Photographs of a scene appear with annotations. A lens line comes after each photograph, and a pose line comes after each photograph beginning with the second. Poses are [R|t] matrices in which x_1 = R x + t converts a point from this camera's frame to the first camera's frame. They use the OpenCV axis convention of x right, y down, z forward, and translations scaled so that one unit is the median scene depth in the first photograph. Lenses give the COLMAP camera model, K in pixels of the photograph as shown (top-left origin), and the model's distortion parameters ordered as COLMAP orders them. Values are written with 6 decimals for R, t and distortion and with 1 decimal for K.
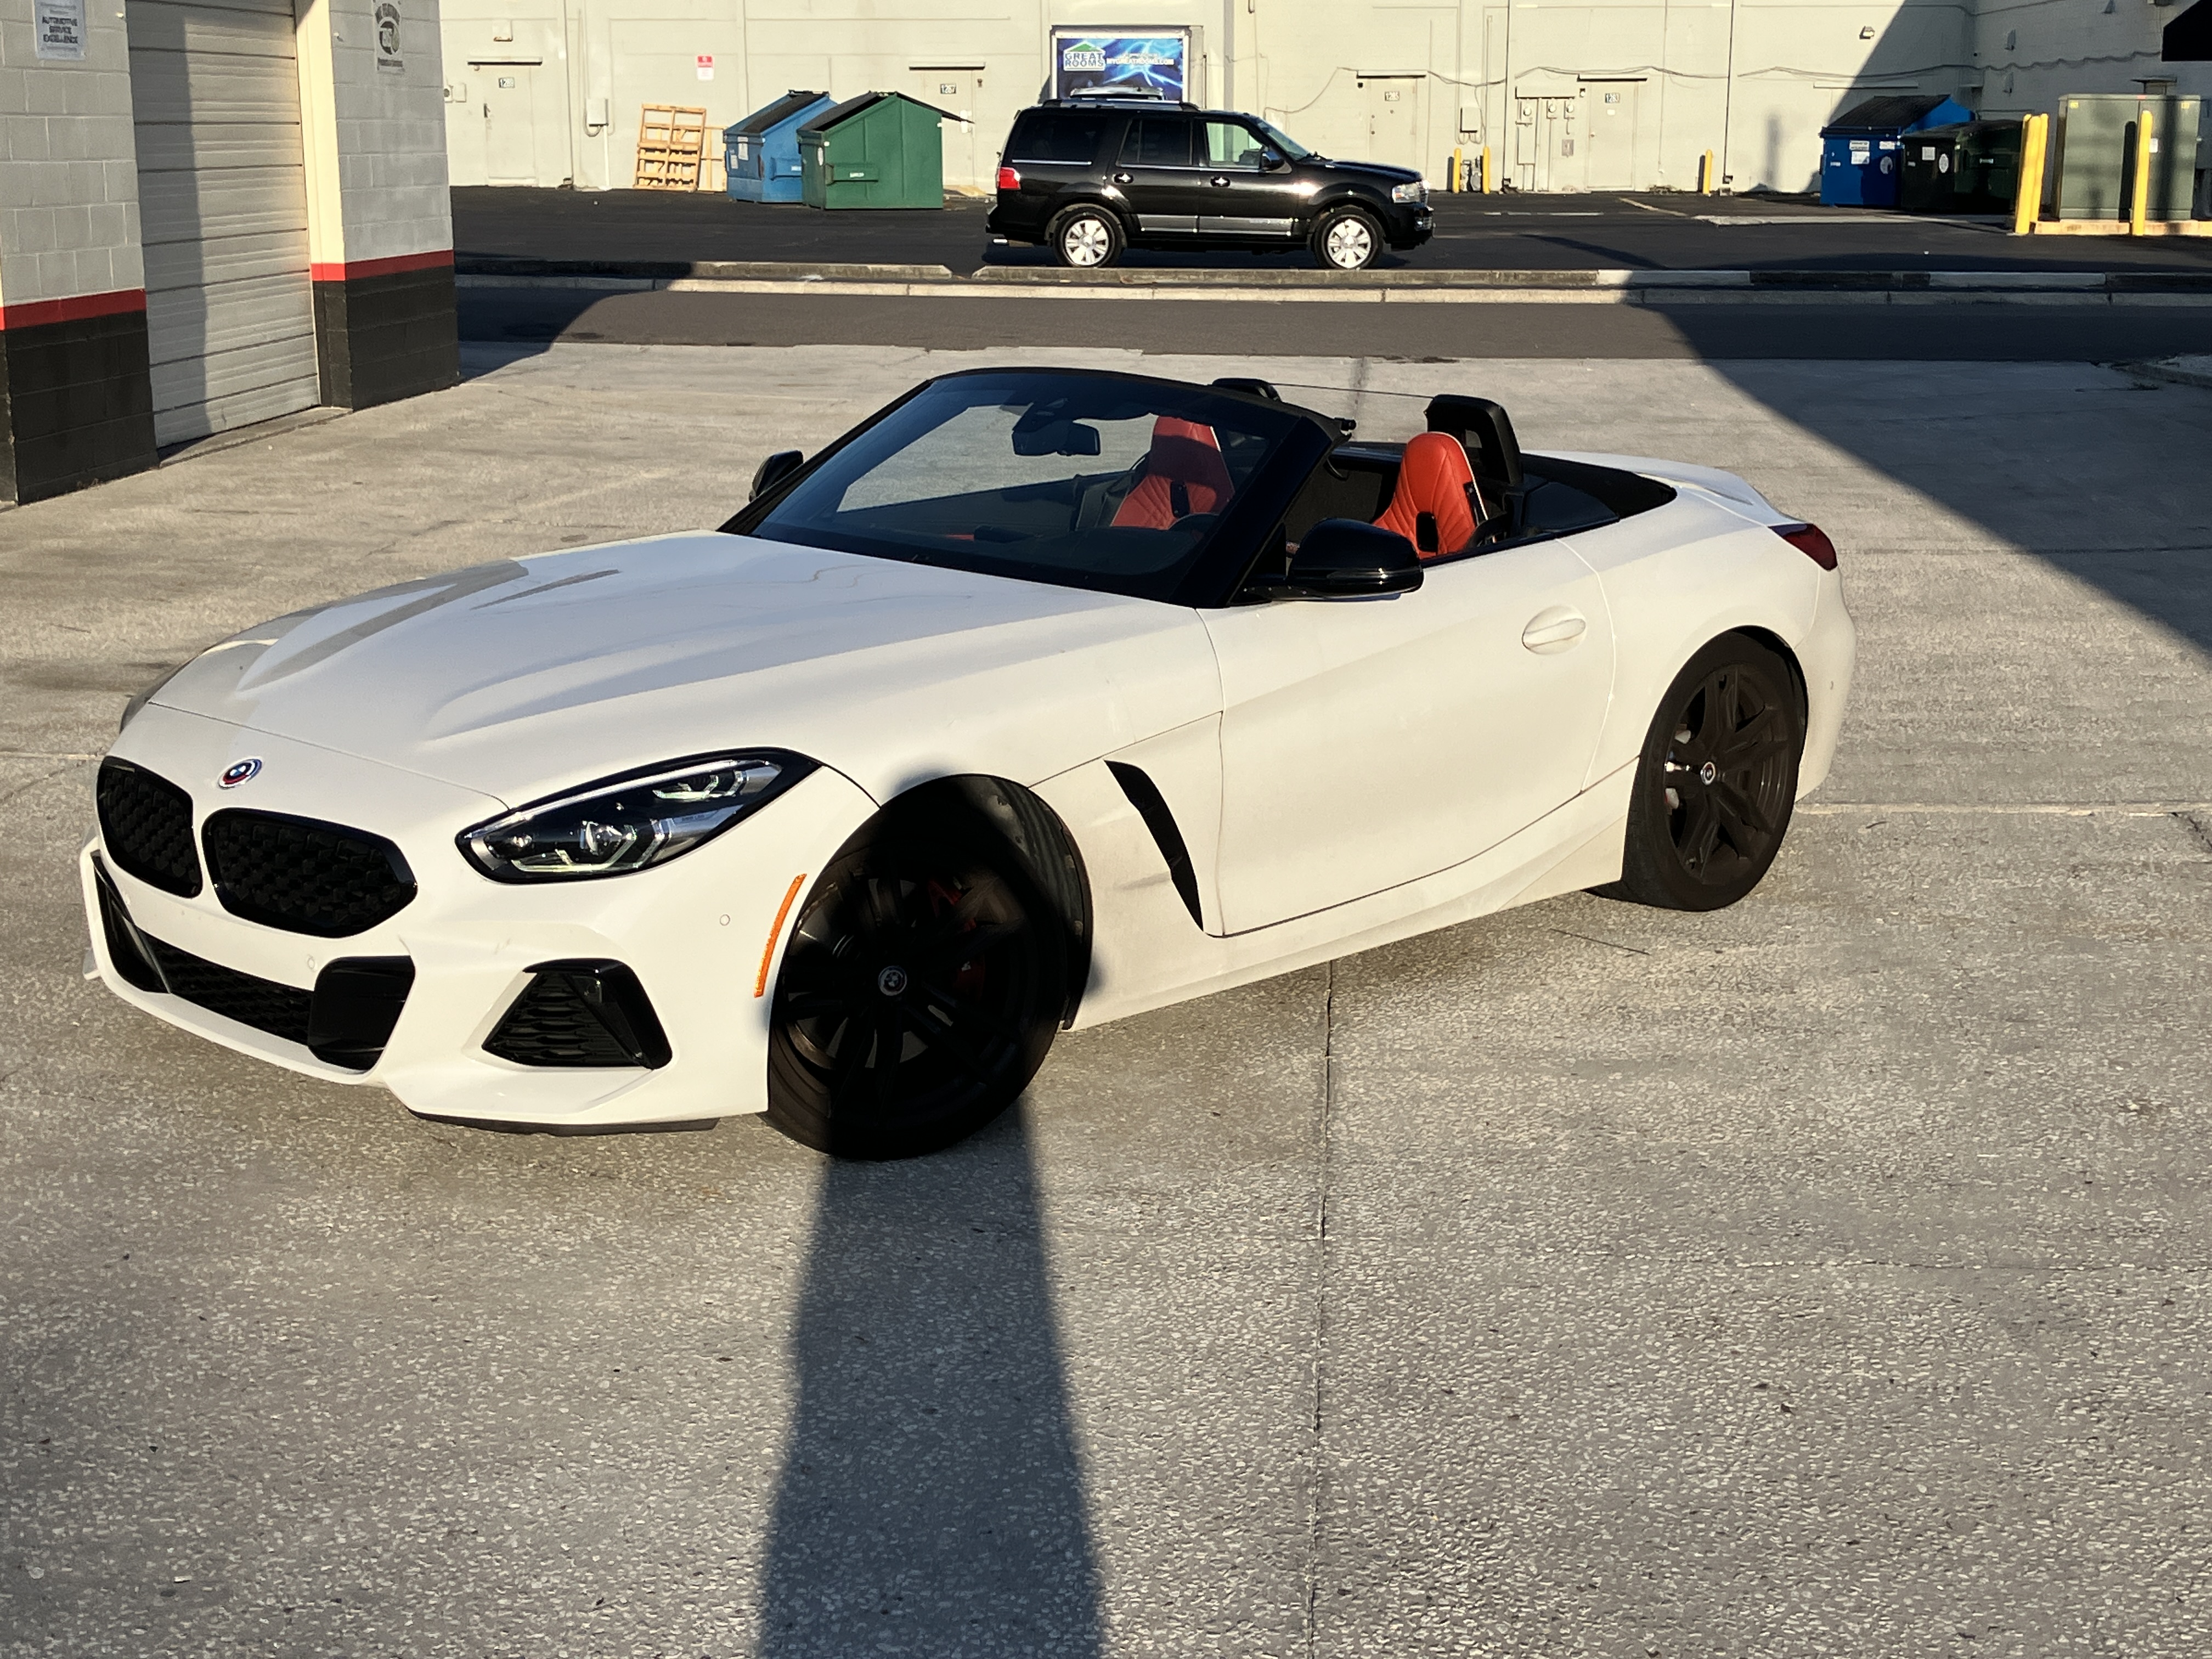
lens RADIAL K [[3029.5, 0, 1106.0], [0, 3029.5, 829.5], [0, 0, 1]] dist [0.169873, -0.578391]
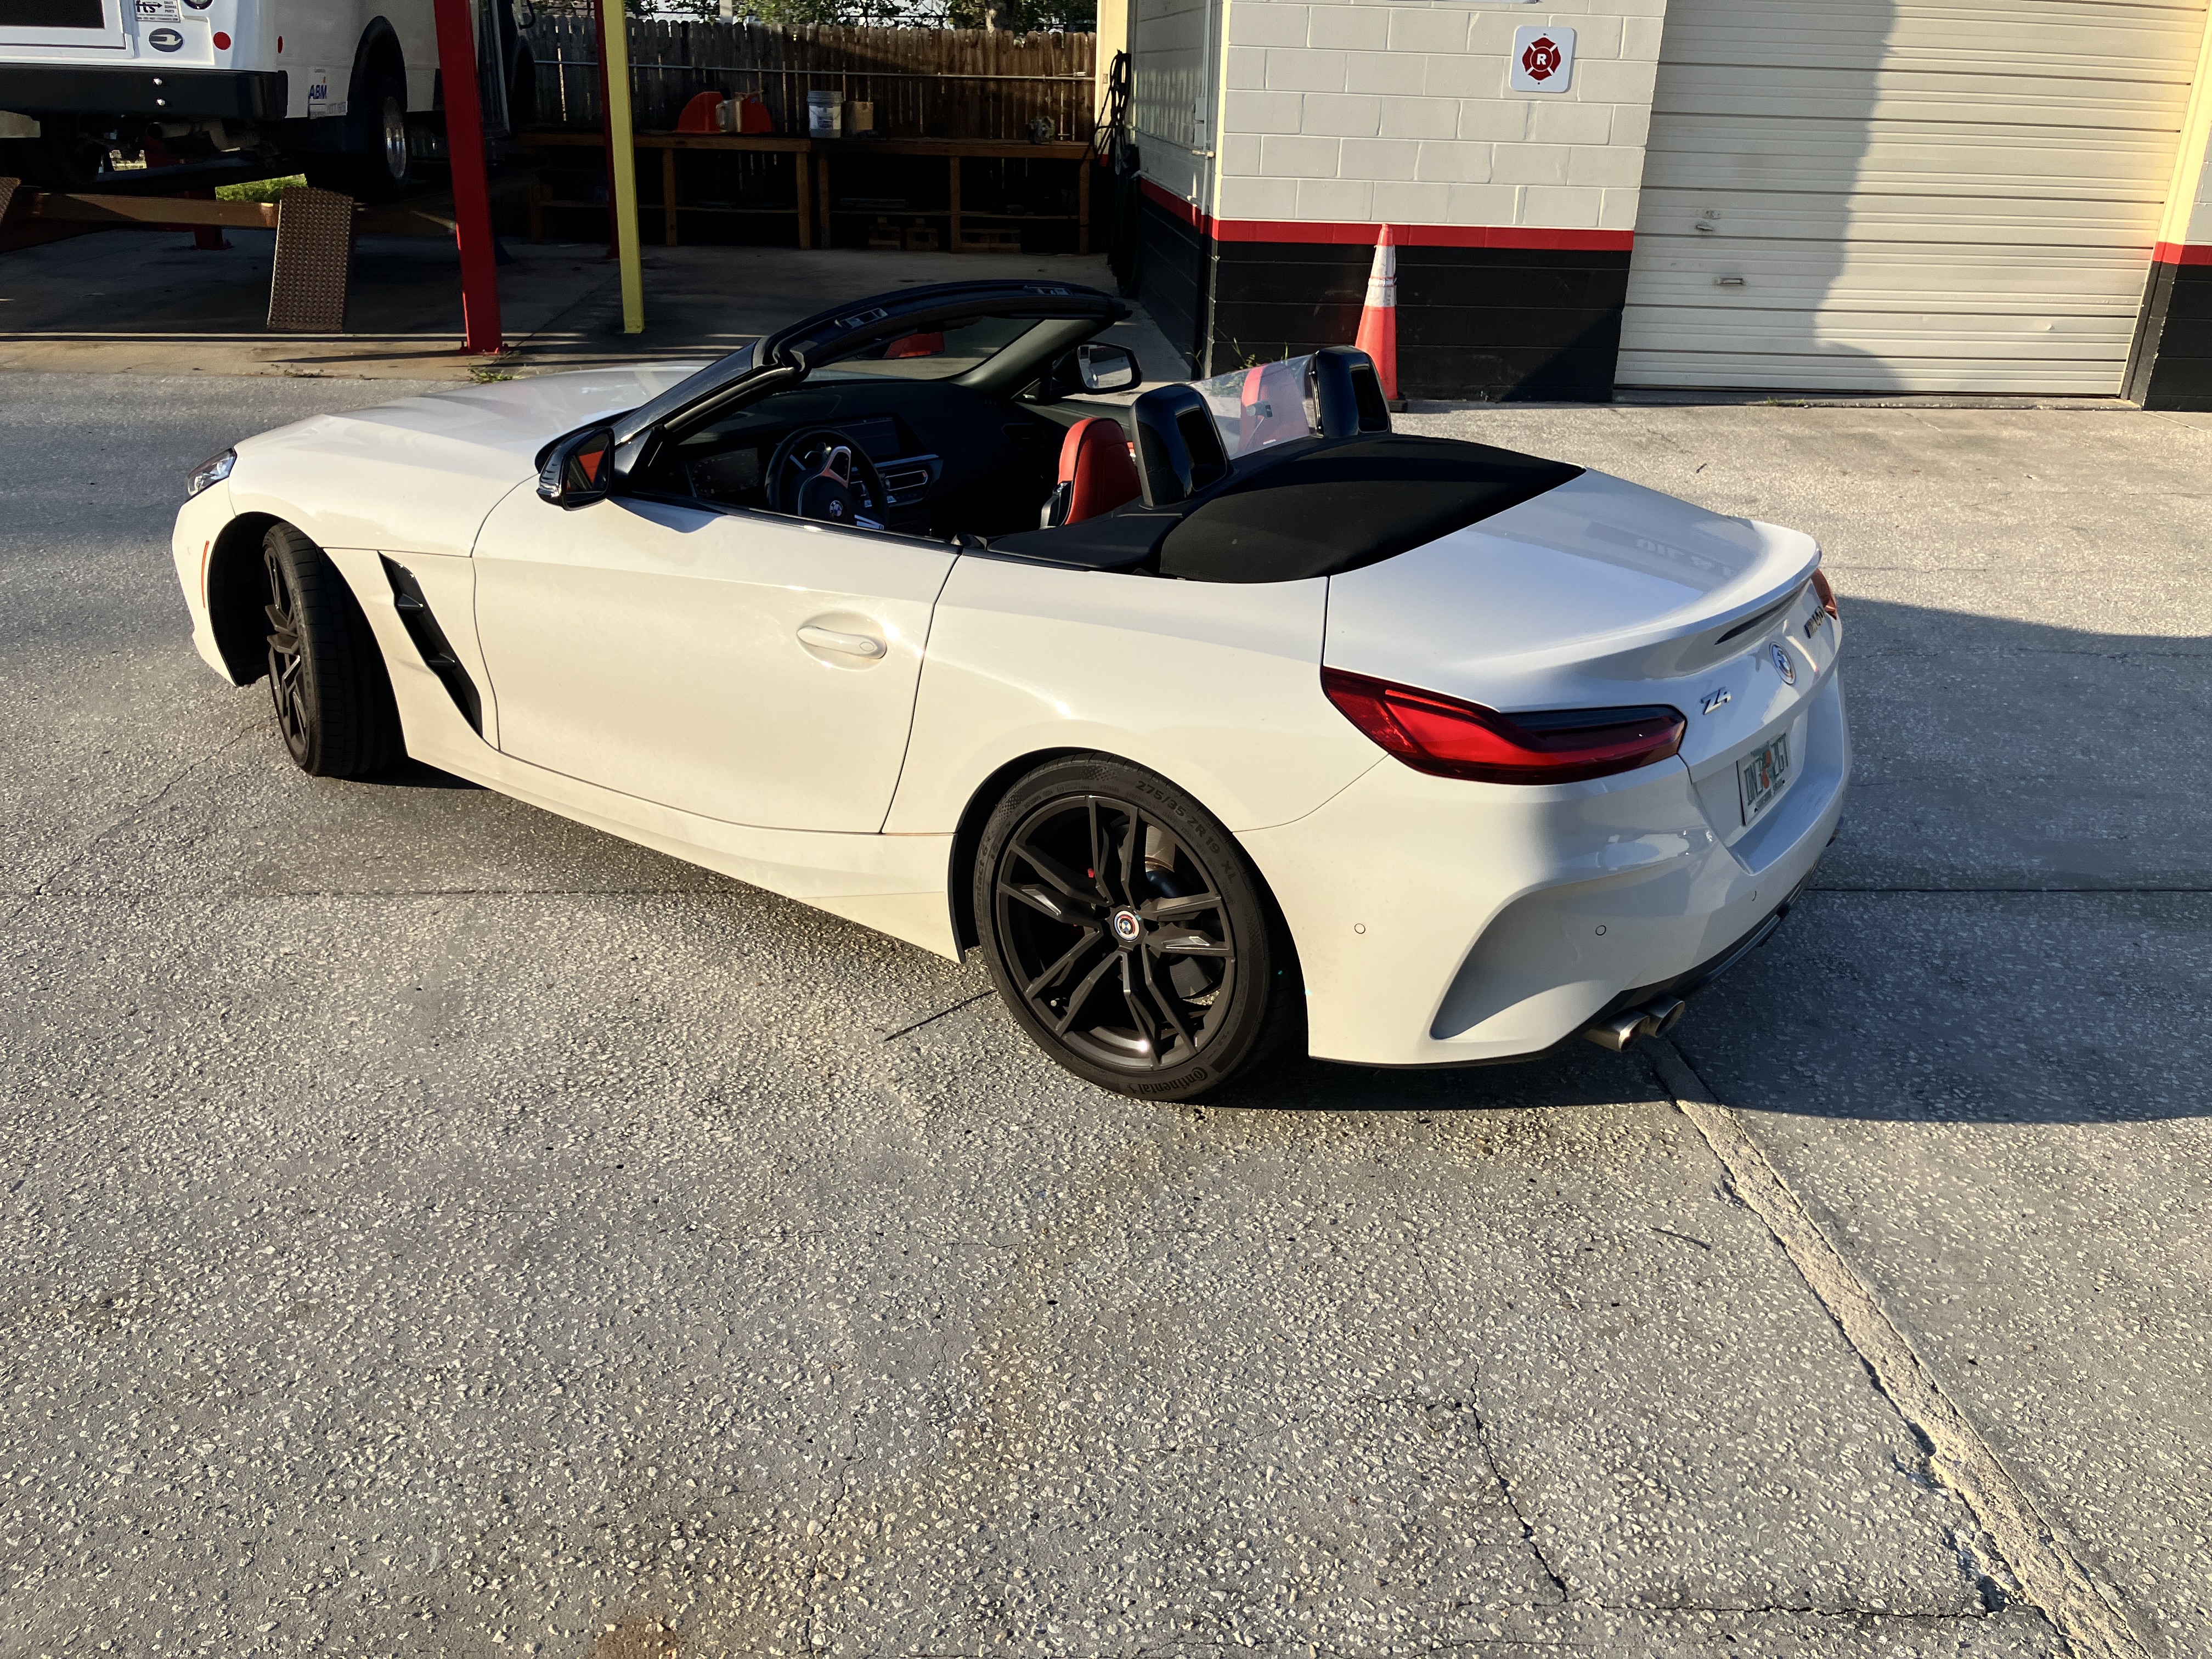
lens RADIAL K [[1798.5, 0, 1106.0], [0, 1798.5, 829.5], [0, 0, 1]] dist [0.017517, 0.009035]
pose [[0.145199, 0.382813, -0.912344, 0.665294], [-0.244424, 0.907413, 0.341845, -0.215482], [0.958736, 0.173364, 0.225324, 0.983553]]
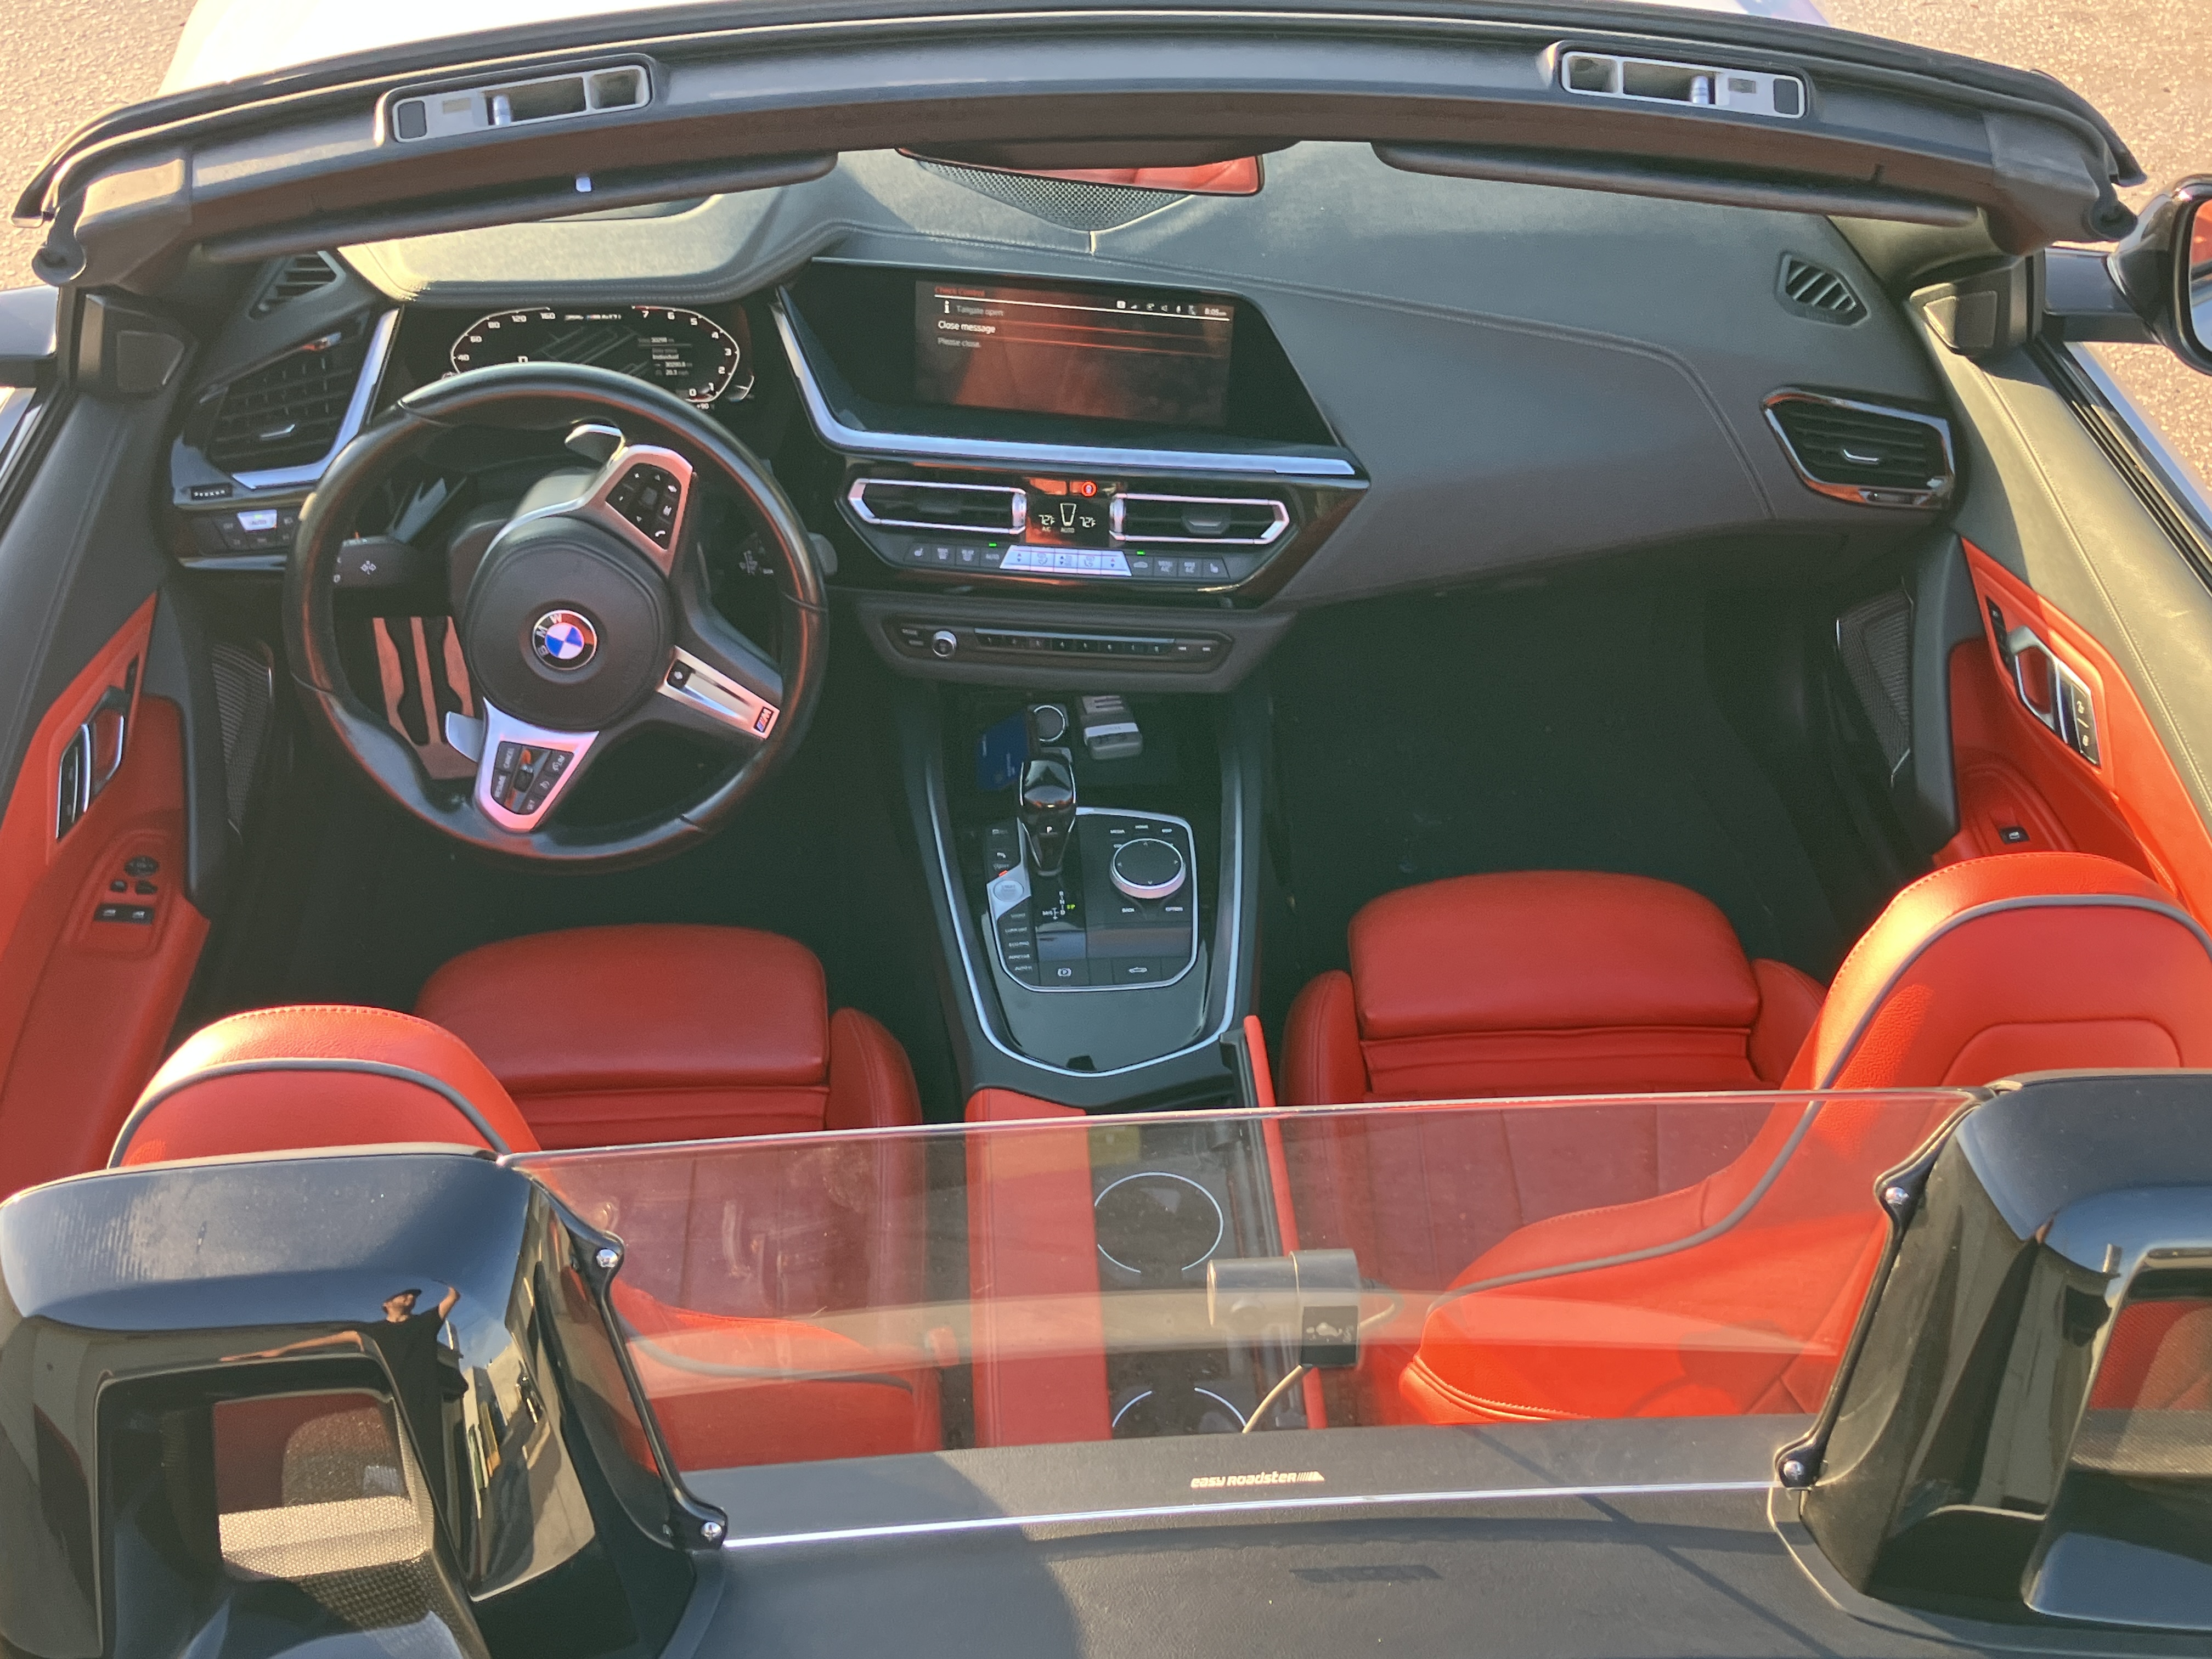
lens RADIAL K [[2444.9, 0, 1149.0], [0, 2444.9, 896.7], [0, 0, 1]] dist [0.182593, -0.582908]
pose [[-0.674545, 0.468109, -0.570844, 0.158478], [-0.188212, 0.638656, 0.746120, -0.275108], [0.713839, 0.610731, -0.342698, 1.171641]]
